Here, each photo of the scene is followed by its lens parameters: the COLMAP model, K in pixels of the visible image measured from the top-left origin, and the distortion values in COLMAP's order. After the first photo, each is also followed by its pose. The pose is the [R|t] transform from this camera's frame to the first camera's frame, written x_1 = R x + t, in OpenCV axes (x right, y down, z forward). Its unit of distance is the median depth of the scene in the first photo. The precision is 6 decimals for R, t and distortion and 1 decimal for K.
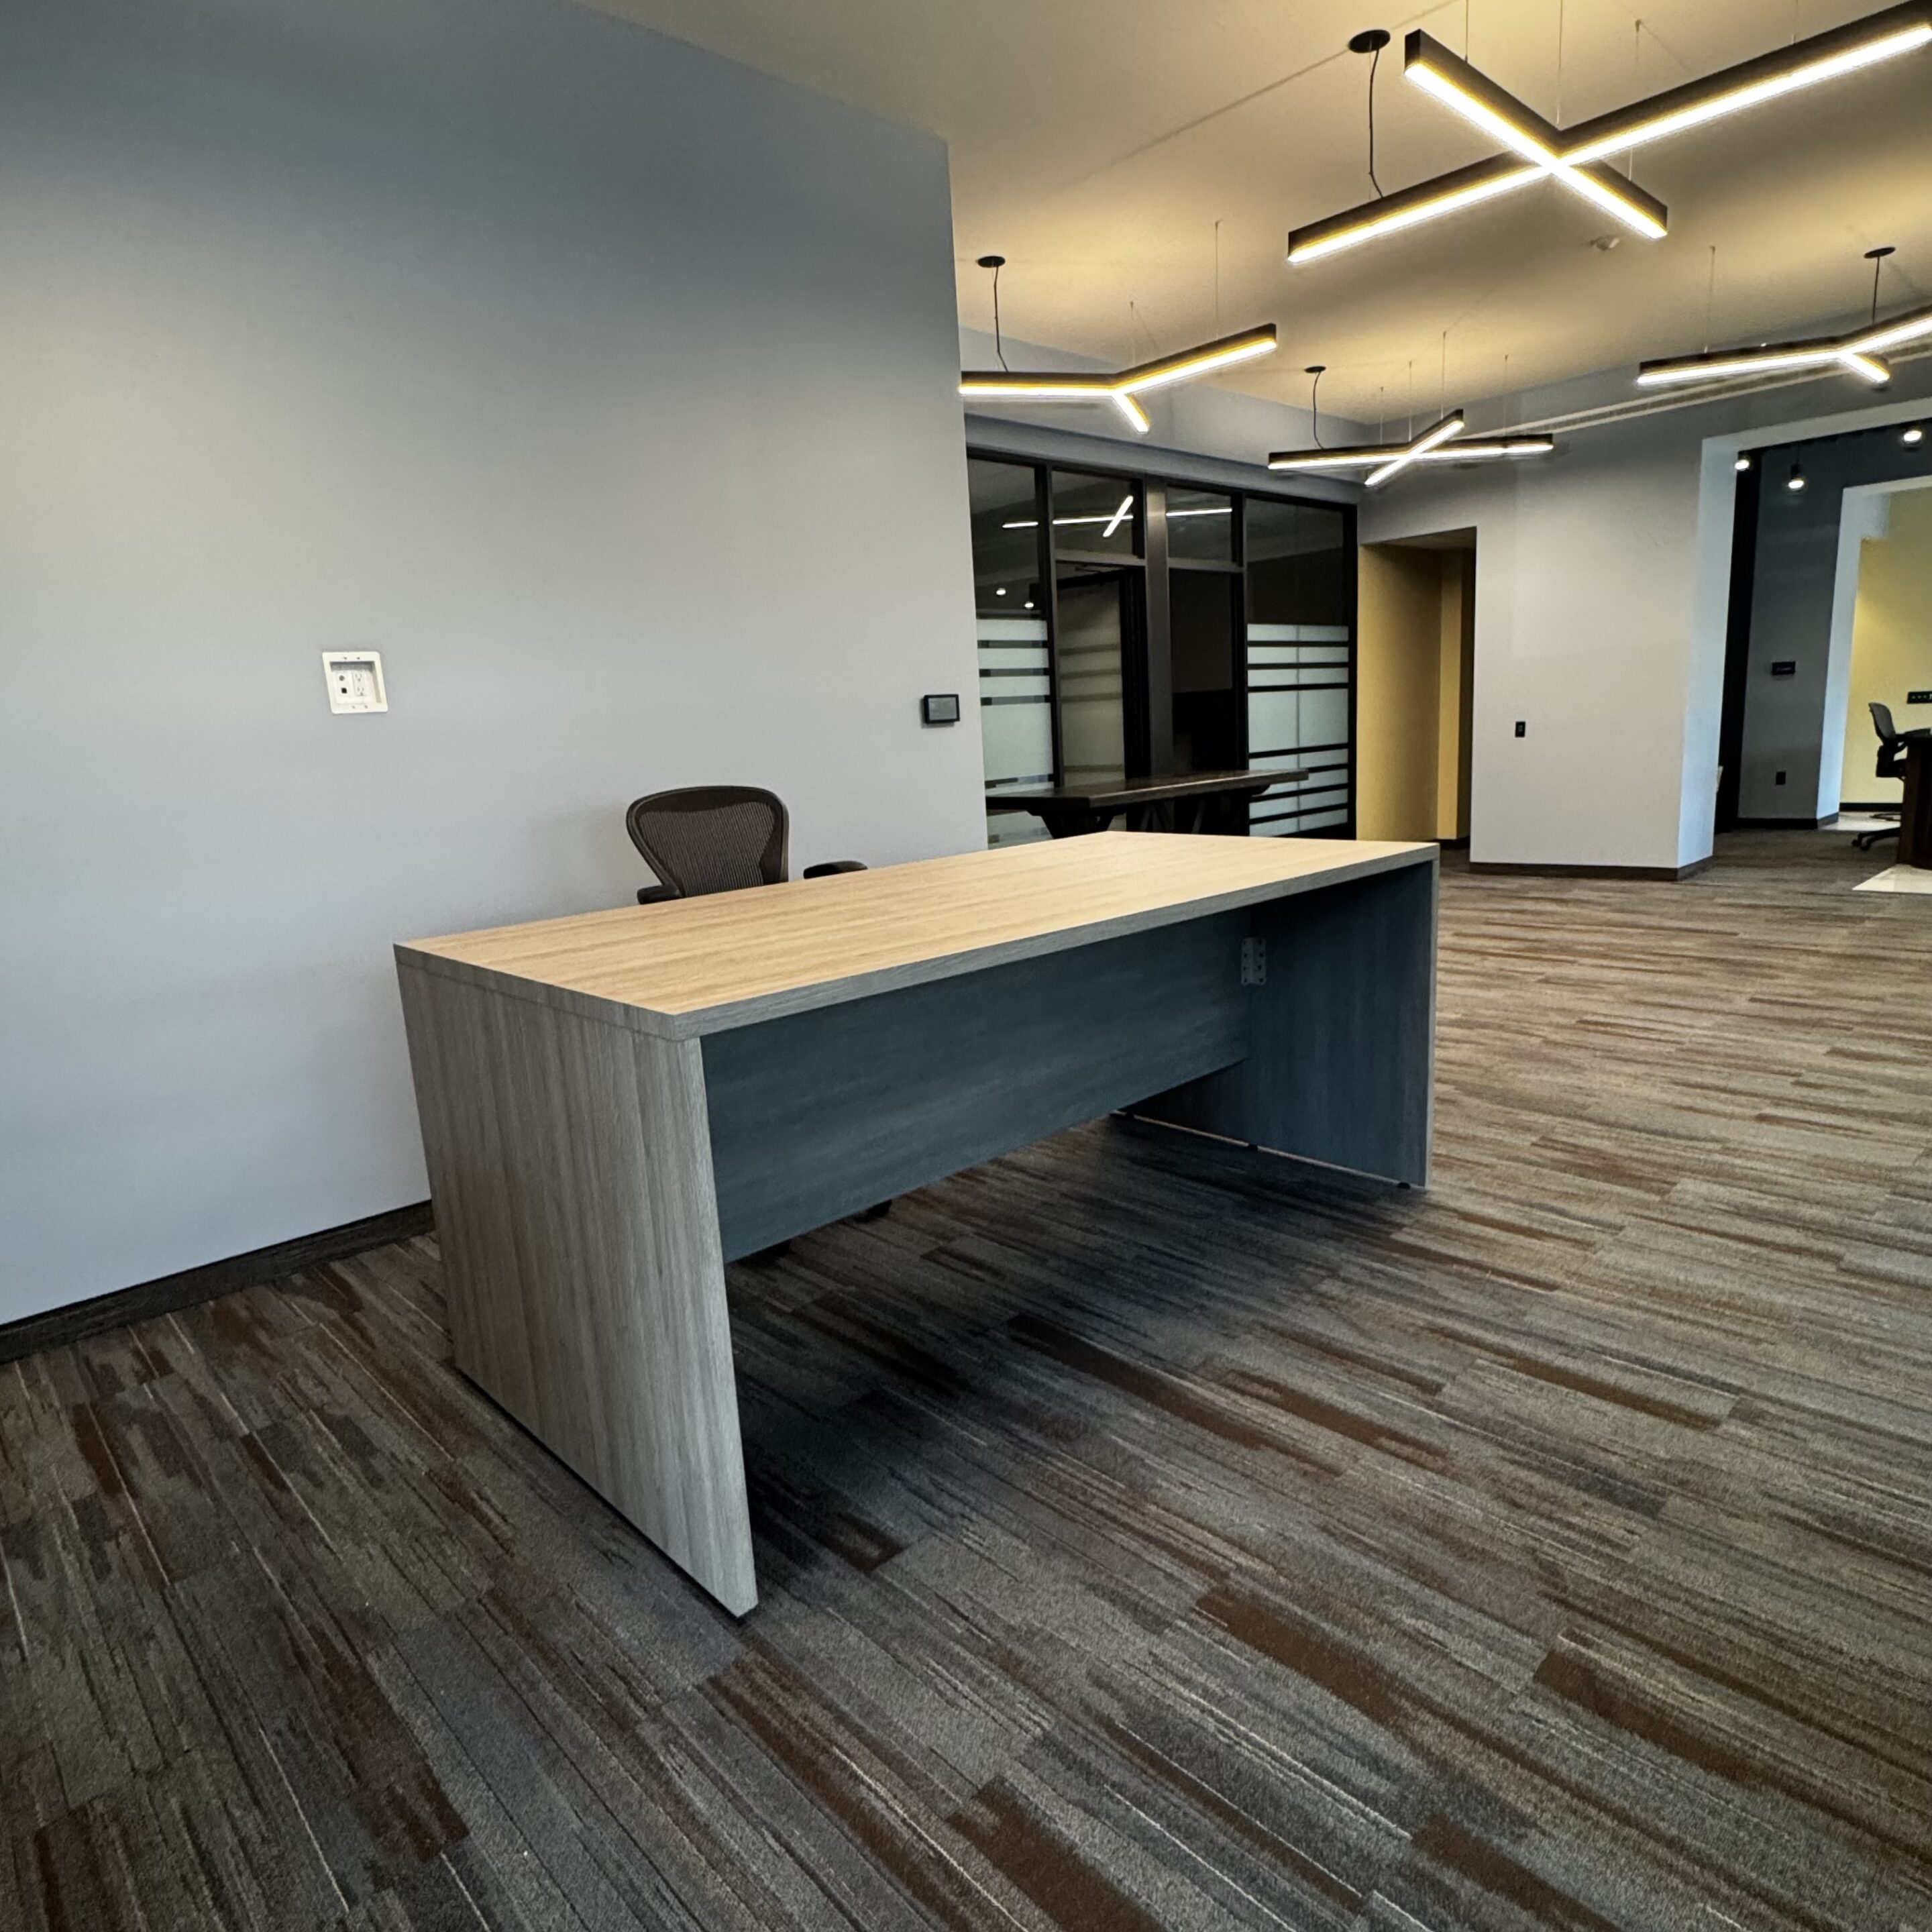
lens RADIAL K [[1212.6, 0, 967.5], [0, 1212.6, 965.4], [0, 0, 1]] dist [-0.003939, 0.000642]
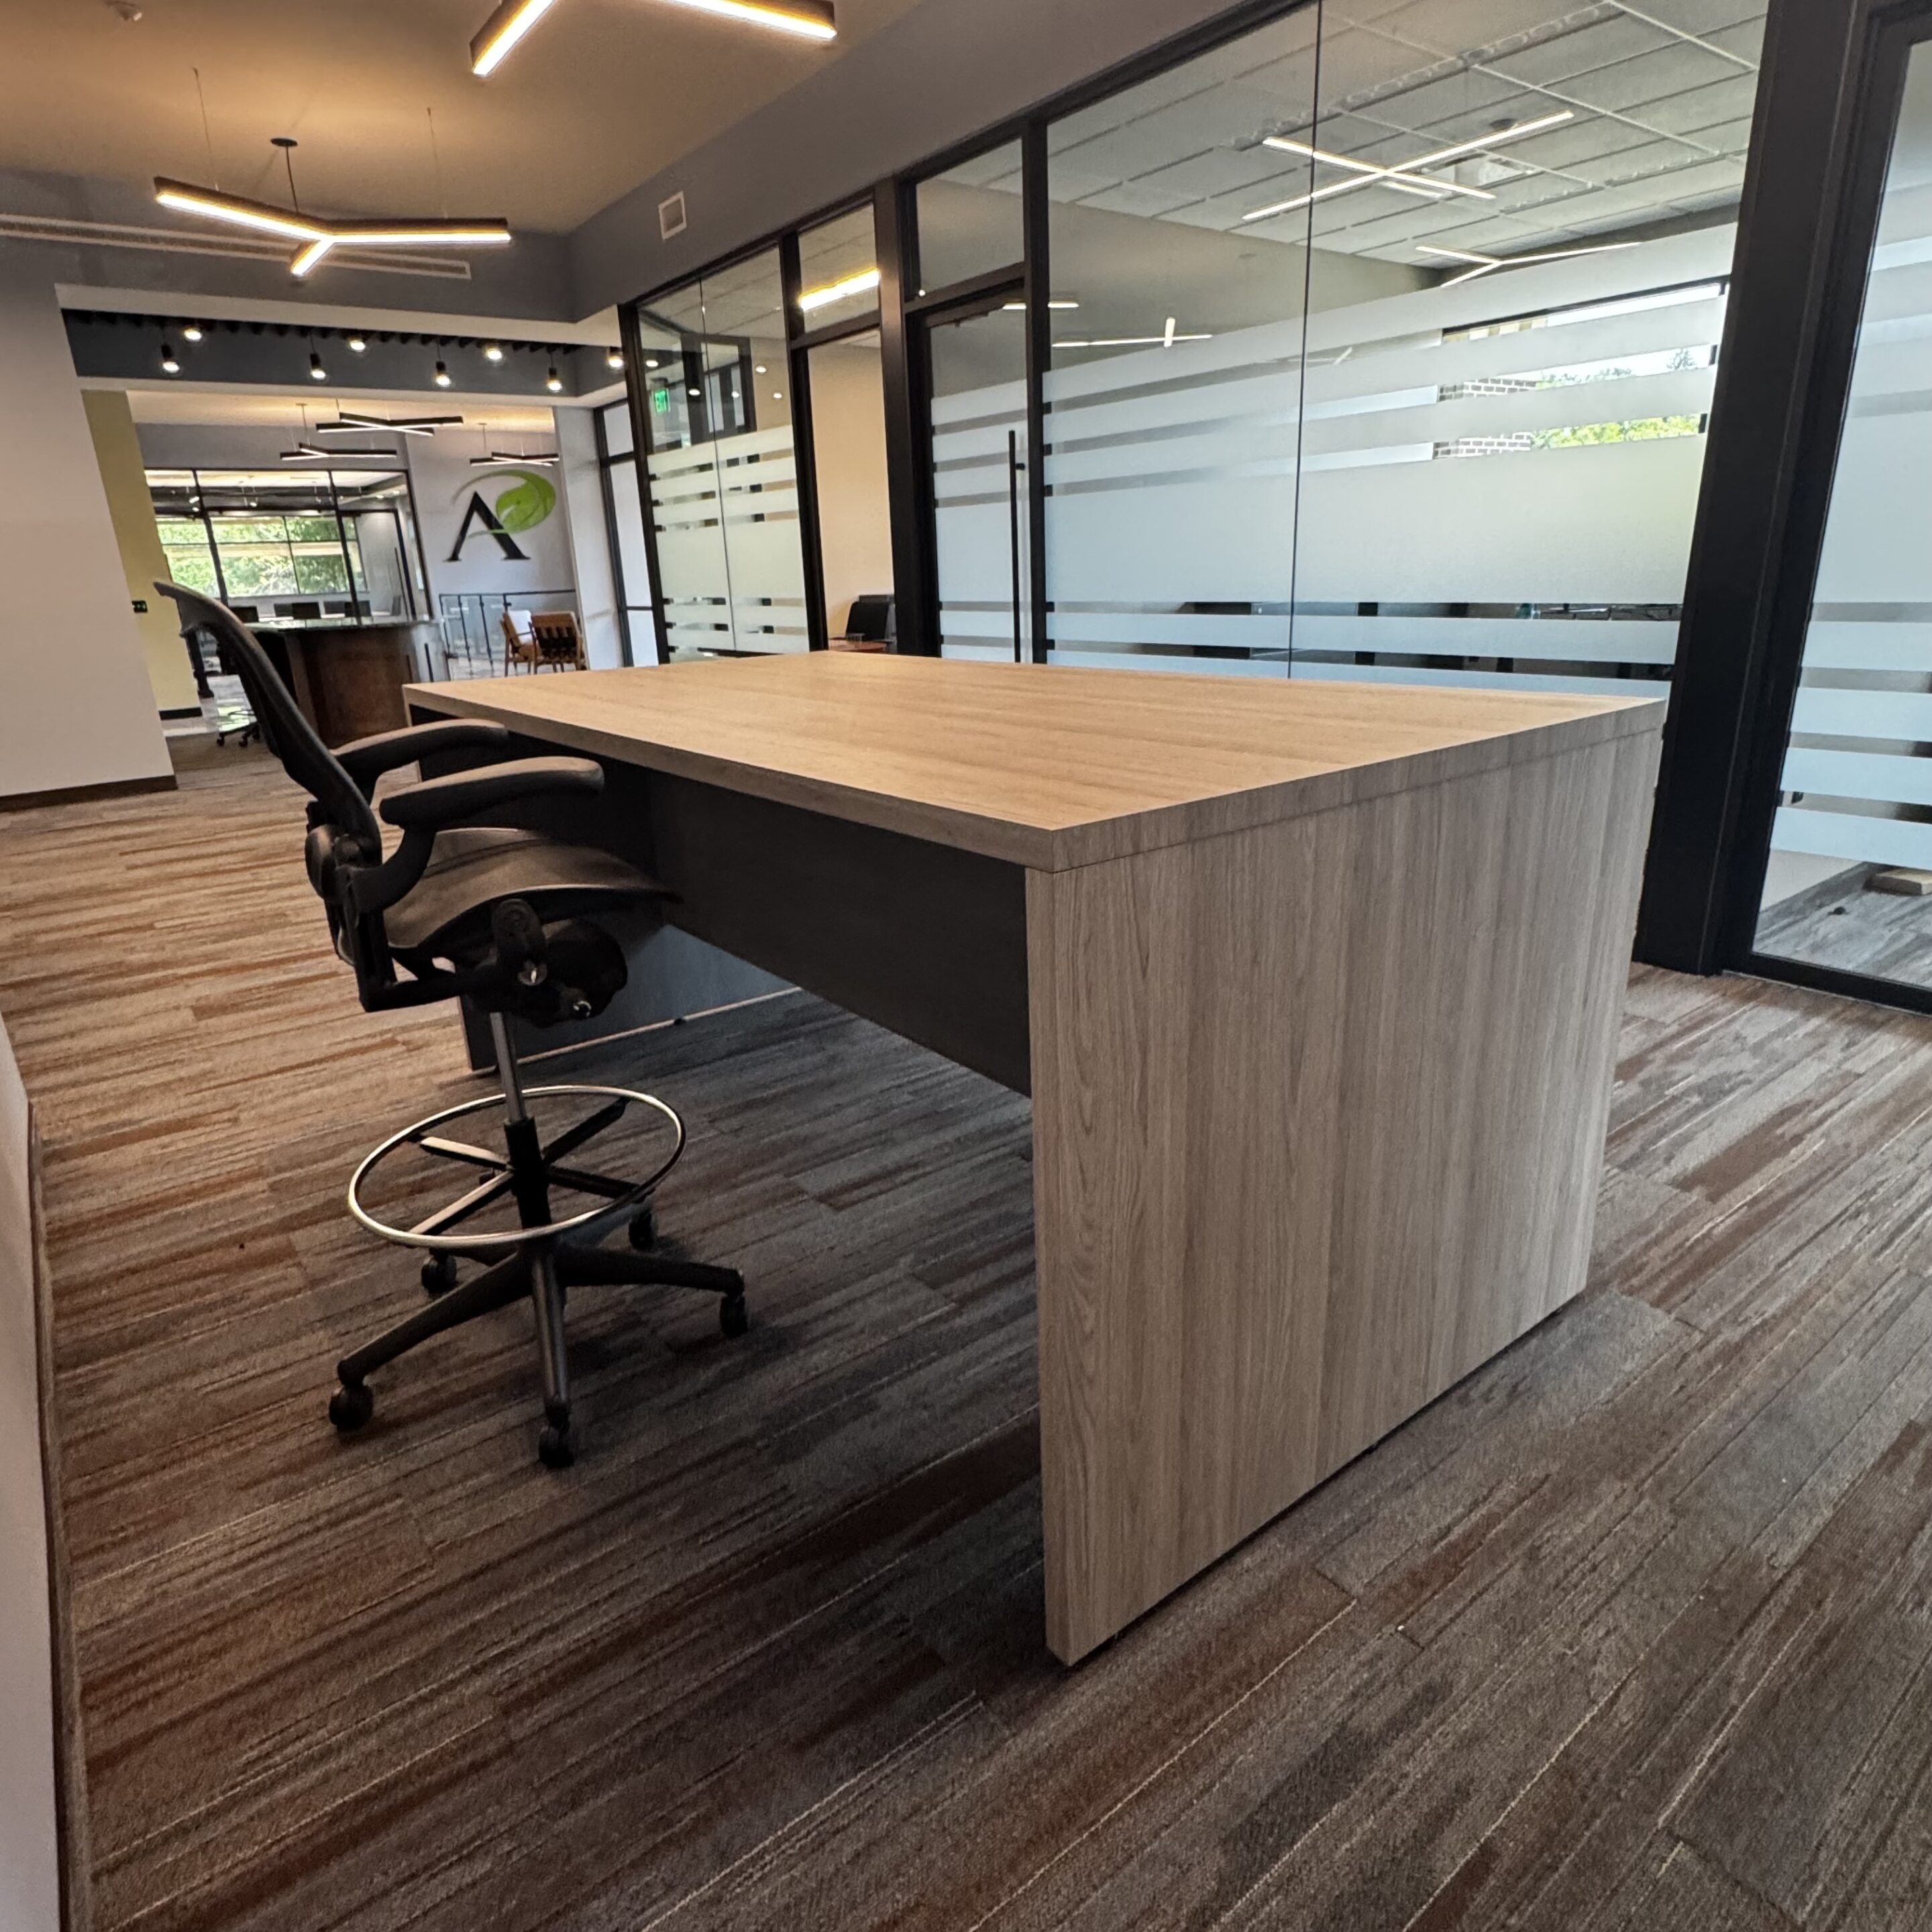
lens RADIAL K [[1212.6, 0, 964.6], [0, 1212.6, 965.9], [0, 0, 1]] dist [-0.003939, 0.000642]
pose [[0.107225, -0.265059, 0.958252, -0.881796], [0.226384, 0.945000, 0.236062, -0.078496], [-0.968118, 0.191621, 0.161333, 0.959359]]
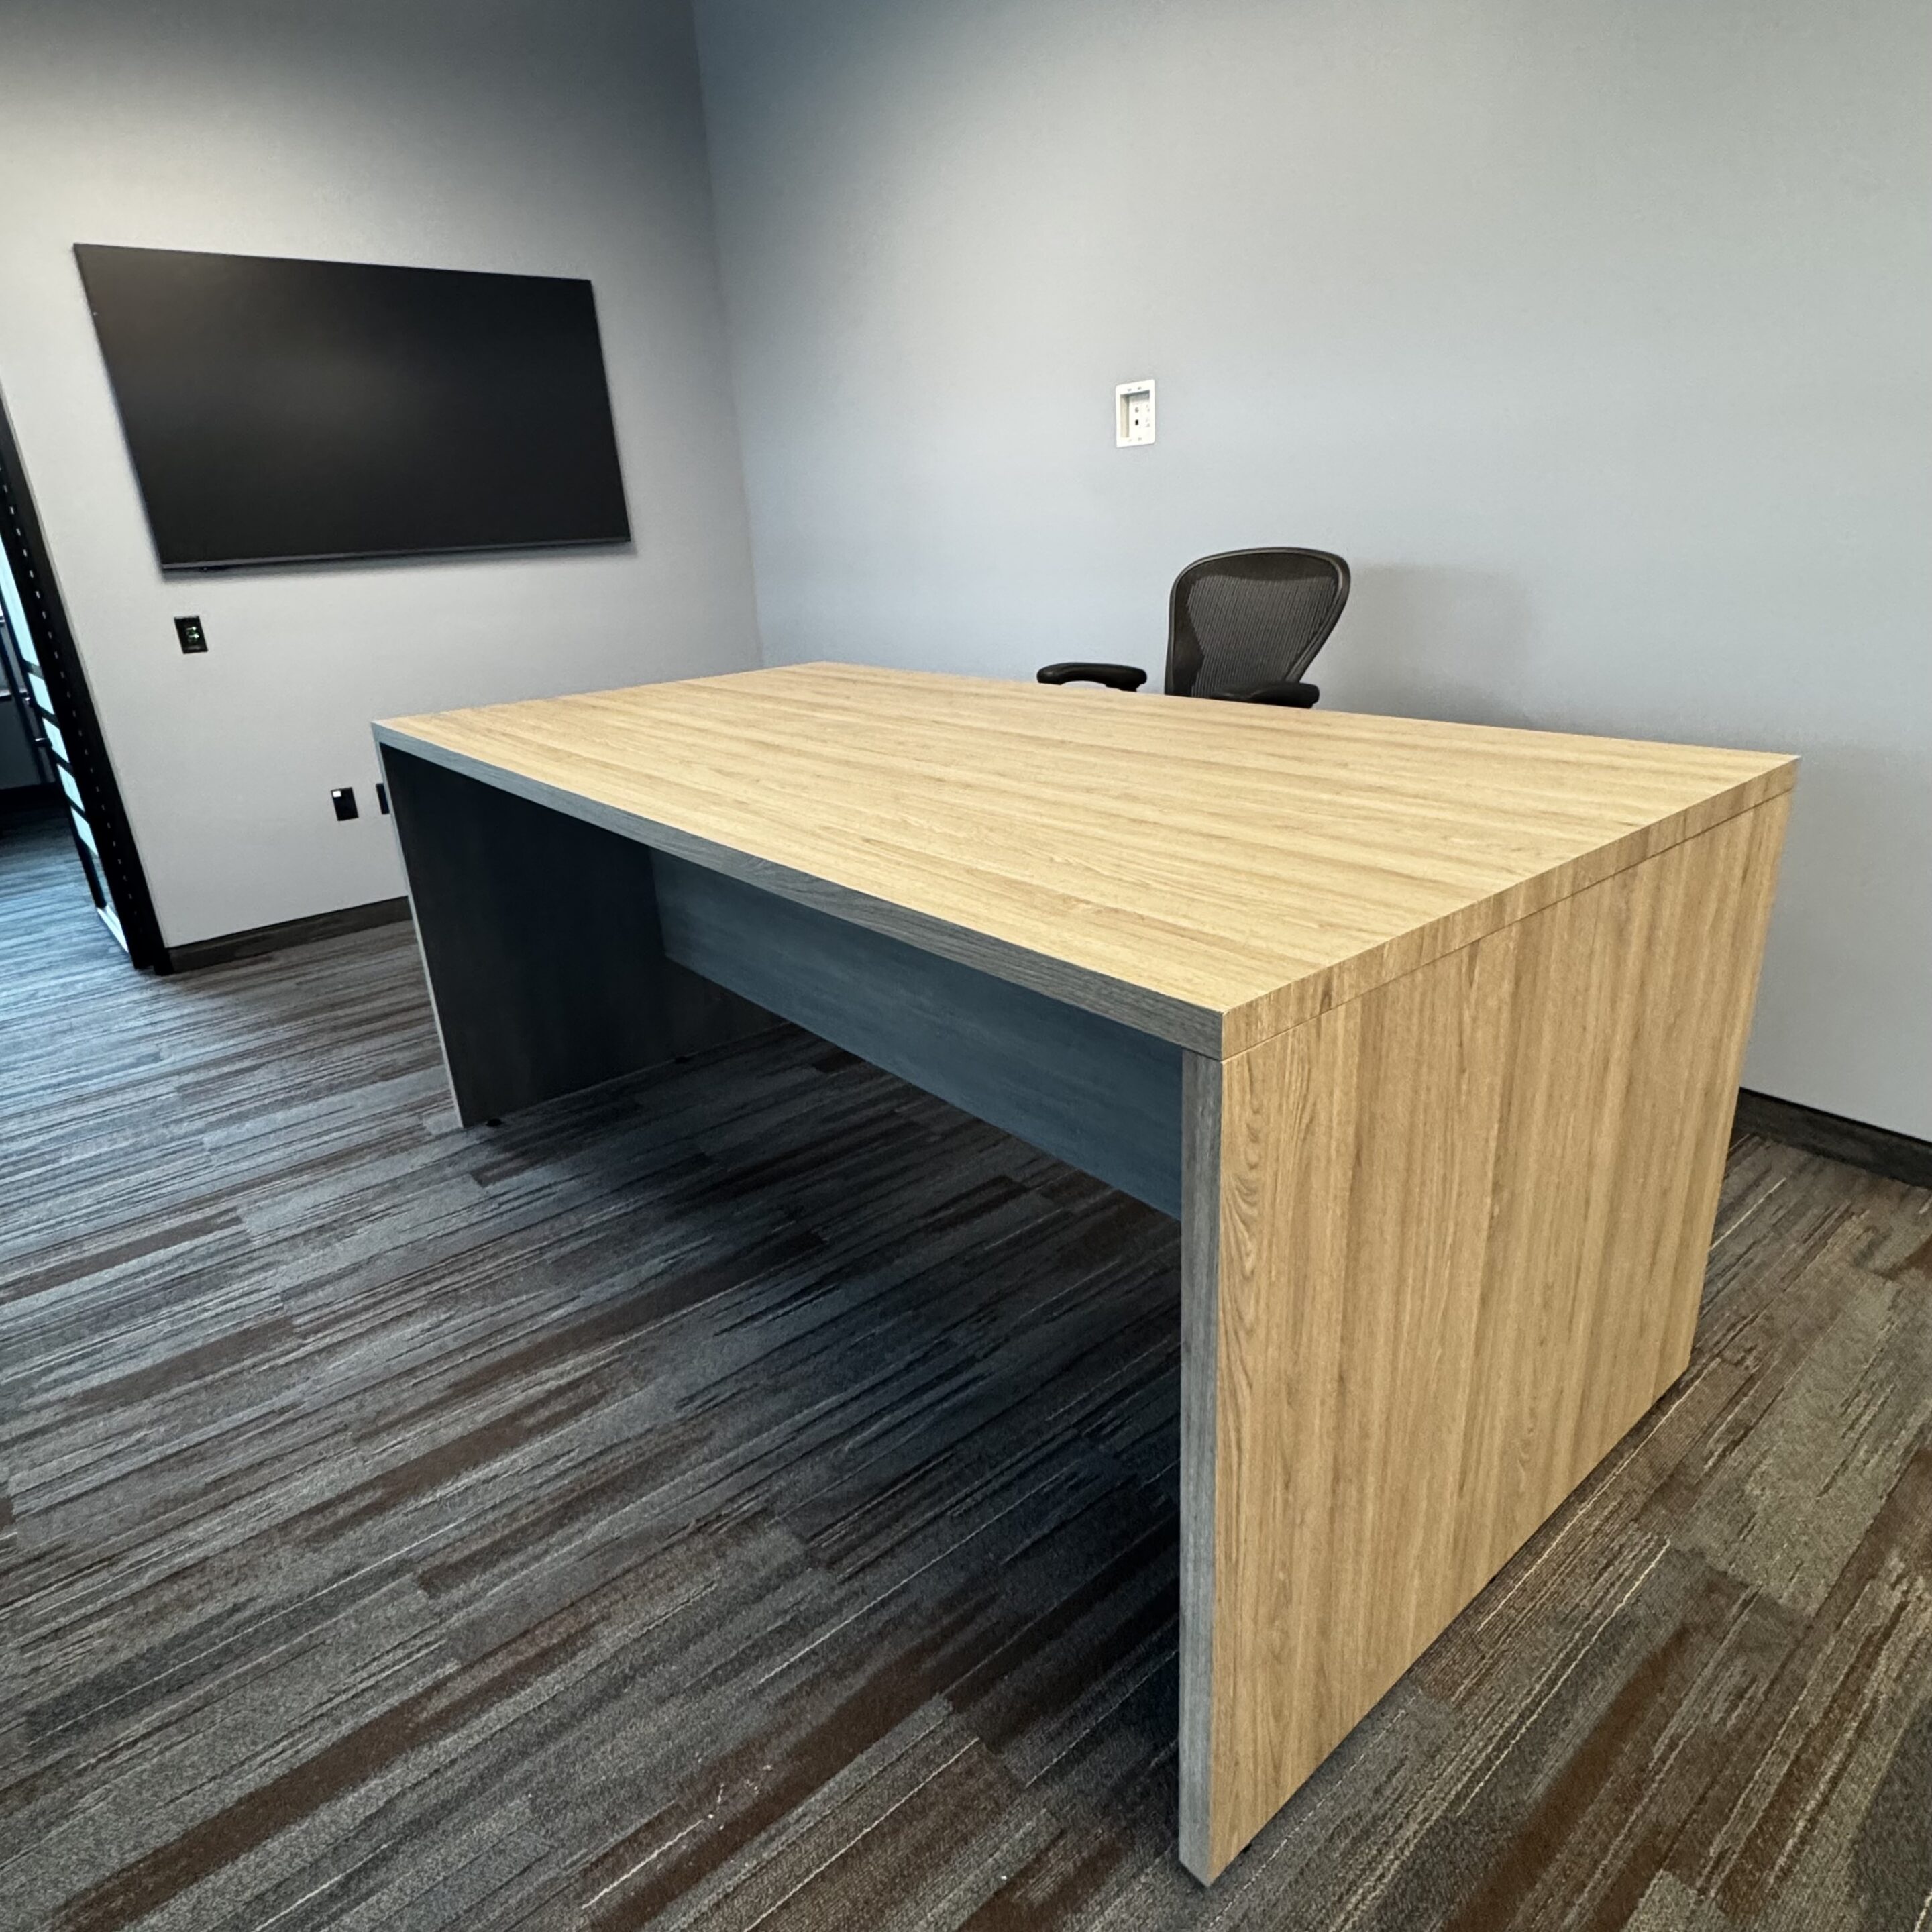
lens RADIAL K [[1212.6, 0, 962.2], [0, 1212.6, 961.4], [0, 0, 1]] dist [-0.003939, 0.000642]
pose [[-0.065815, 0.402046, -0.913251, 0.807326], [-0.138150, 0.902749, 0.407379, -0.271046], [0.988222, 0.152978, -0.003872, 1.185340]]
